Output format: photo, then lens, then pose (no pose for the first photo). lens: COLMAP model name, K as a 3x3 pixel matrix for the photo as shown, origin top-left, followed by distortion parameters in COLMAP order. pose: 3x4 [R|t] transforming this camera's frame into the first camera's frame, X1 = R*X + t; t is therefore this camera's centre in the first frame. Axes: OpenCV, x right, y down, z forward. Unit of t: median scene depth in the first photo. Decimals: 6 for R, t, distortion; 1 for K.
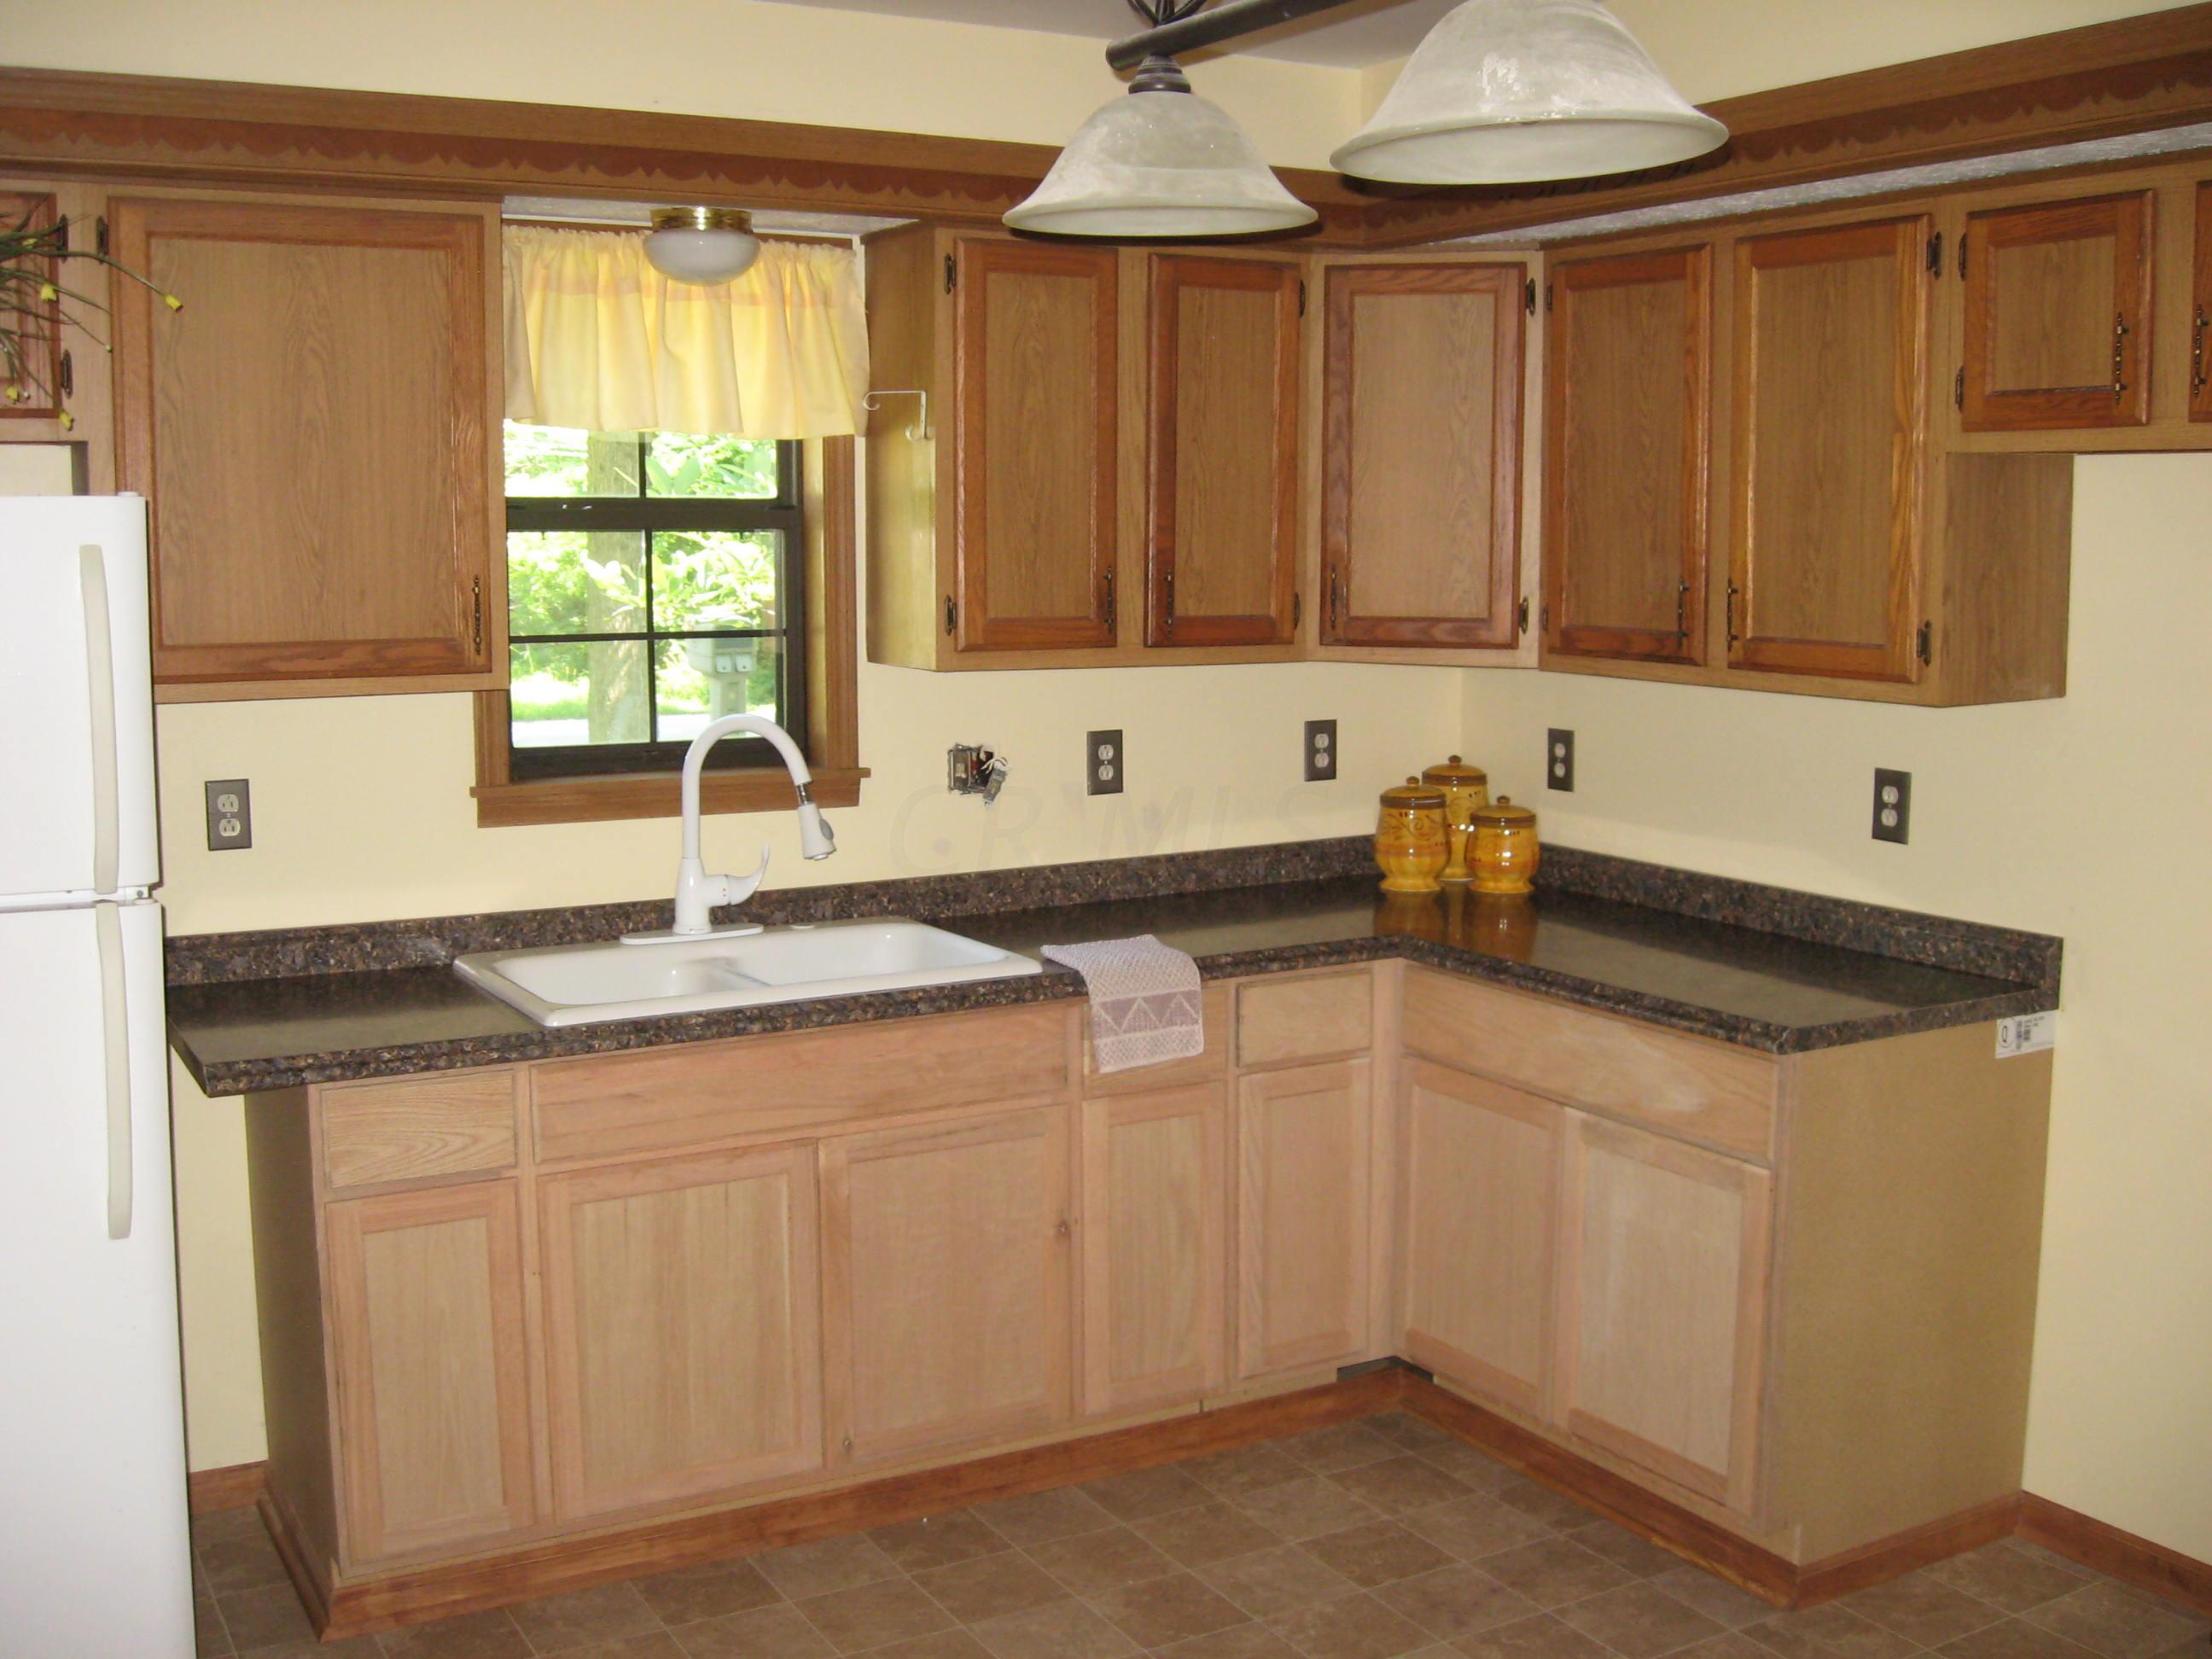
lens RADIAL K [[2312.3, 0, 1082.5], [0, 2312.3, 817.2], [0, 0, 1]] dist [-0.137784, 0.072056]
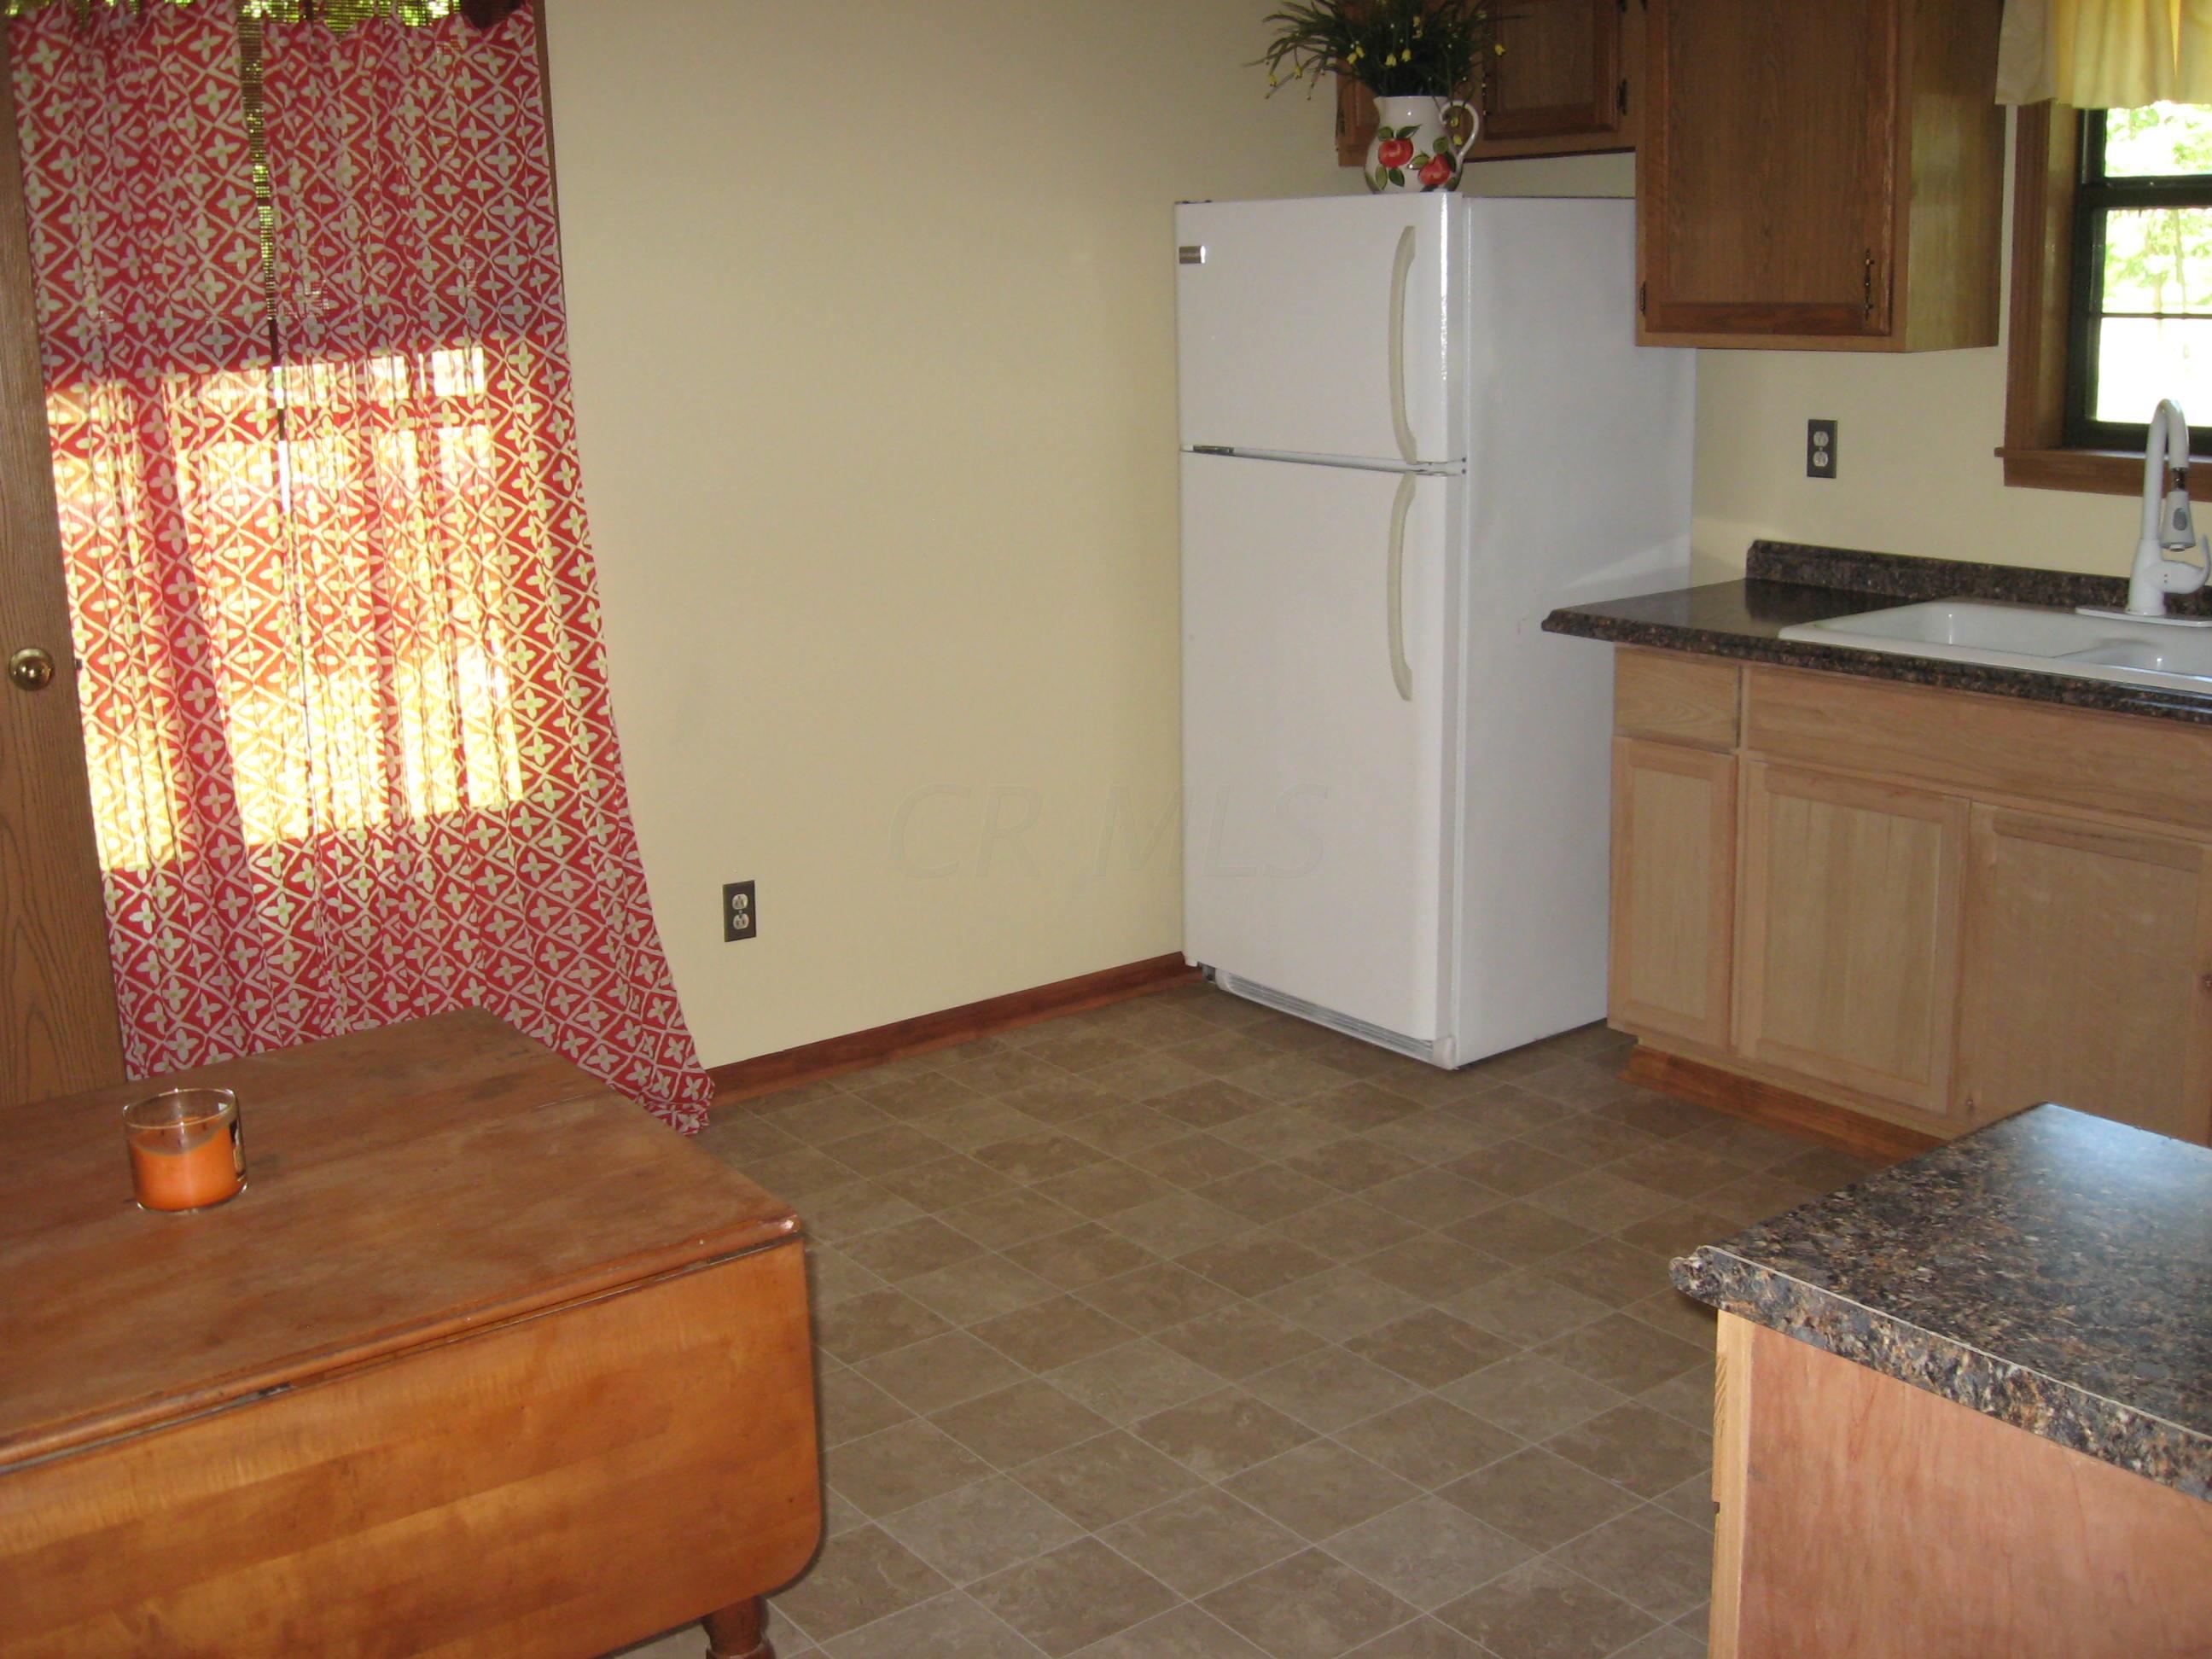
lens RADIAL K [[2312.3, 0, 1082.5], [0, 2312.3, 817.2], [0, 0, 1]] dist [-0.137784, 0.072056]
pose [[0.121920, 0.223802, -0.966979, 0.759606], [-0.091190, 0.972652, 0.213618, -0.031602], [0.988342, 0.062135, 0.138994, 0.428122]]
